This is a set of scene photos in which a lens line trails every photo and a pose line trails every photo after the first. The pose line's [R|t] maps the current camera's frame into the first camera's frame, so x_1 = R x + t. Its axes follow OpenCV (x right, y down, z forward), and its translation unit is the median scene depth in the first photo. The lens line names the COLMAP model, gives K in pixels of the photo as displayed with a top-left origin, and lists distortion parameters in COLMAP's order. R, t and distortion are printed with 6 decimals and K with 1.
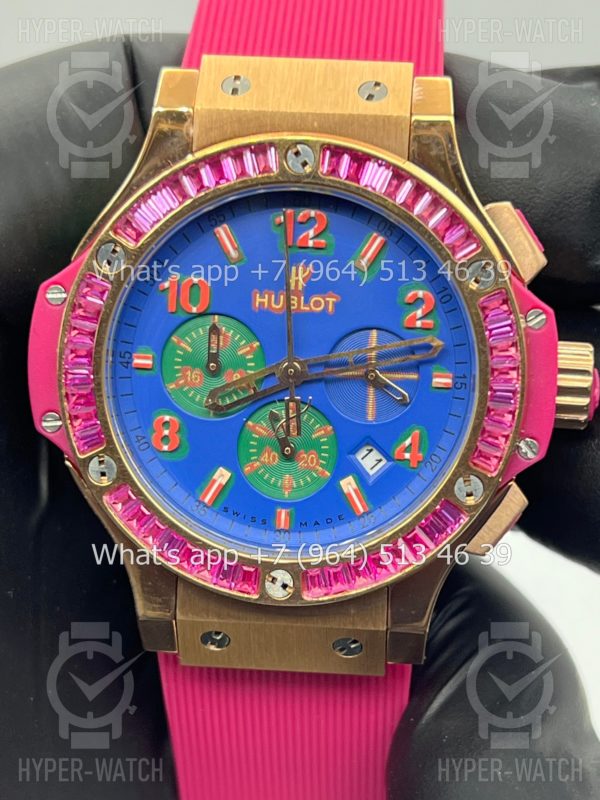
lens RADIAL K [[1877.2, 0, 297.4], [0, 1877.2, 419.8], [0, 0, 1]] dist [0.194706, 0.216599]
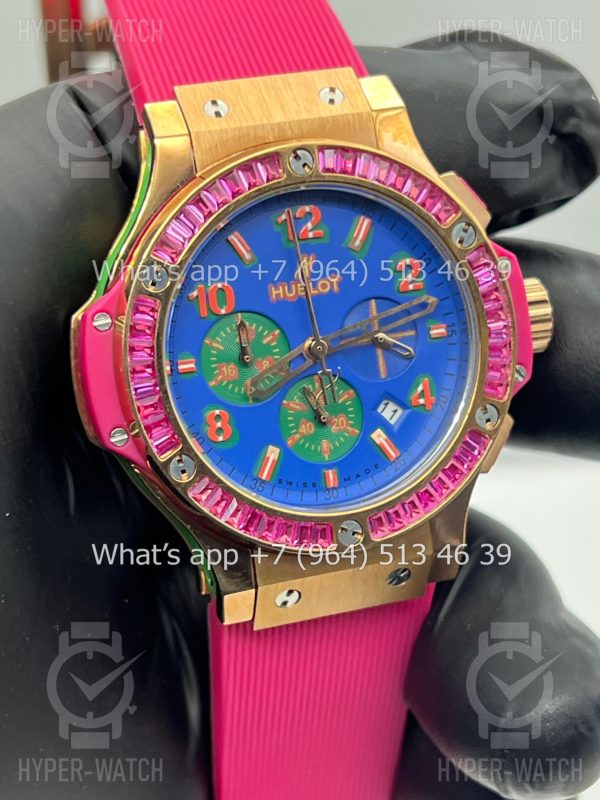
lens RADIAL K [[1877.2, 0, 297.4], [0, 1877.2, 419.8], [0, 0, 1]] dist [0.194706, 0.216599]
pose [[0.919265, -0.203359, 0.337042, -0.403287], [0.205746, 0.978175, 0.029036, -0.018950], [-0.335590, 0.042653, 0.941042, -0.062379]]
